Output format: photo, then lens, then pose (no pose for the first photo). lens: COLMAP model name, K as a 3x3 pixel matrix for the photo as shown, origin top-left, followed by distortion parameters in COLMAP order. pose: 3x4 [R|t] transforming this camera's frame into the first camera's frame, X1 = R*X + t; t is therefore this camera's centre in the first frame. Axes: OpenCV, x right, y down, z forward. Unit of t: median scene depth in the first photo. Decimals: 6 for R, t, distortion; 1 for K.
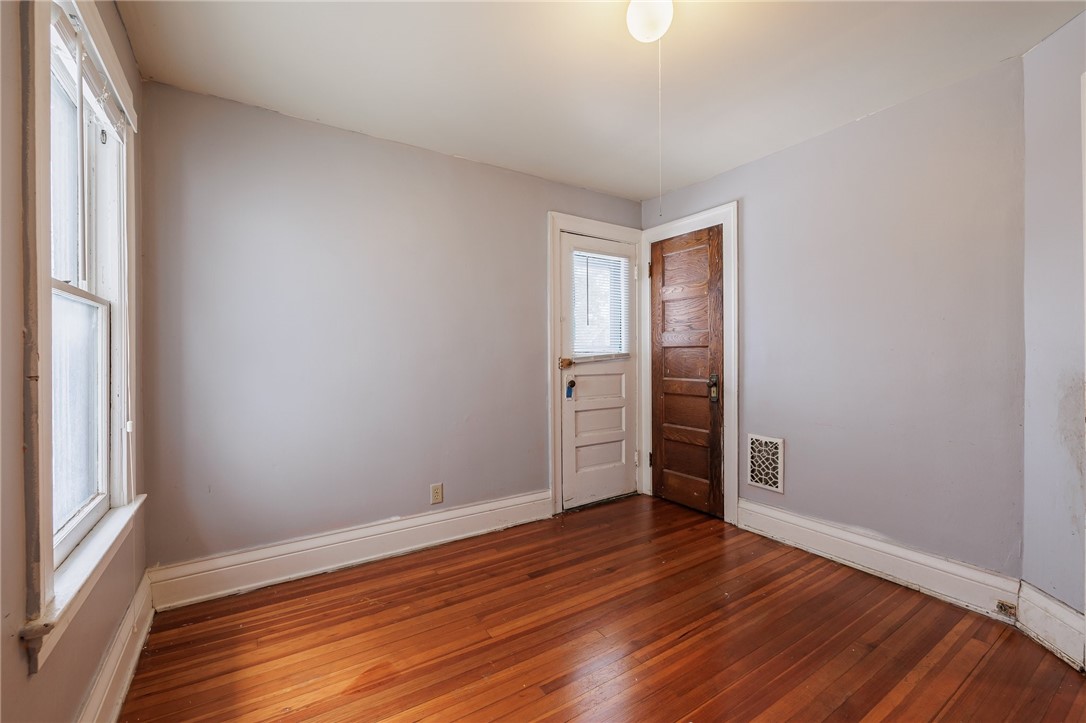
lens RADIAL K [[455.5, 0, 537.6], [0, 455.5, 355.8], [0, 0, 1]] dist [-0.001025, -0.000102]
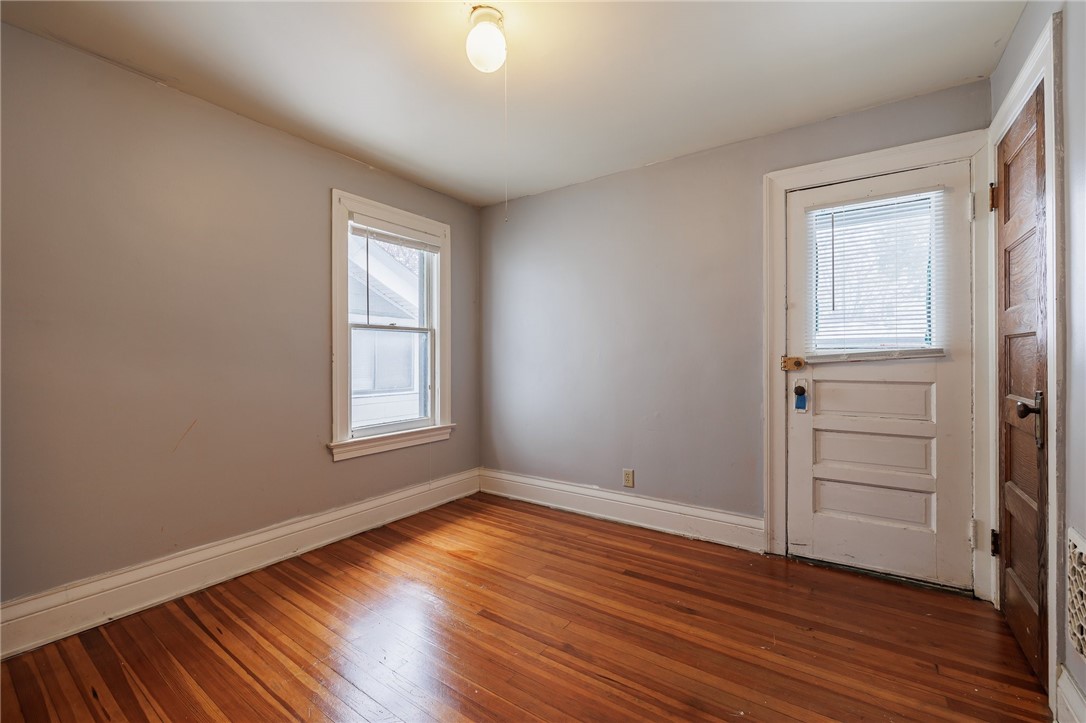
lens RADIAL K [[455.5, 0, 537.6], [0, 455.5, 355.8], [0, 0, 1]] dist [-0.001025, -0.000102]
pose [[0.373961, 0.001303, -0.927444, 0.644940], [0.001780, 0.999996, 0.002123, 0.001267], [0.927443, -0.002445, 0.373957, 0.337008]]
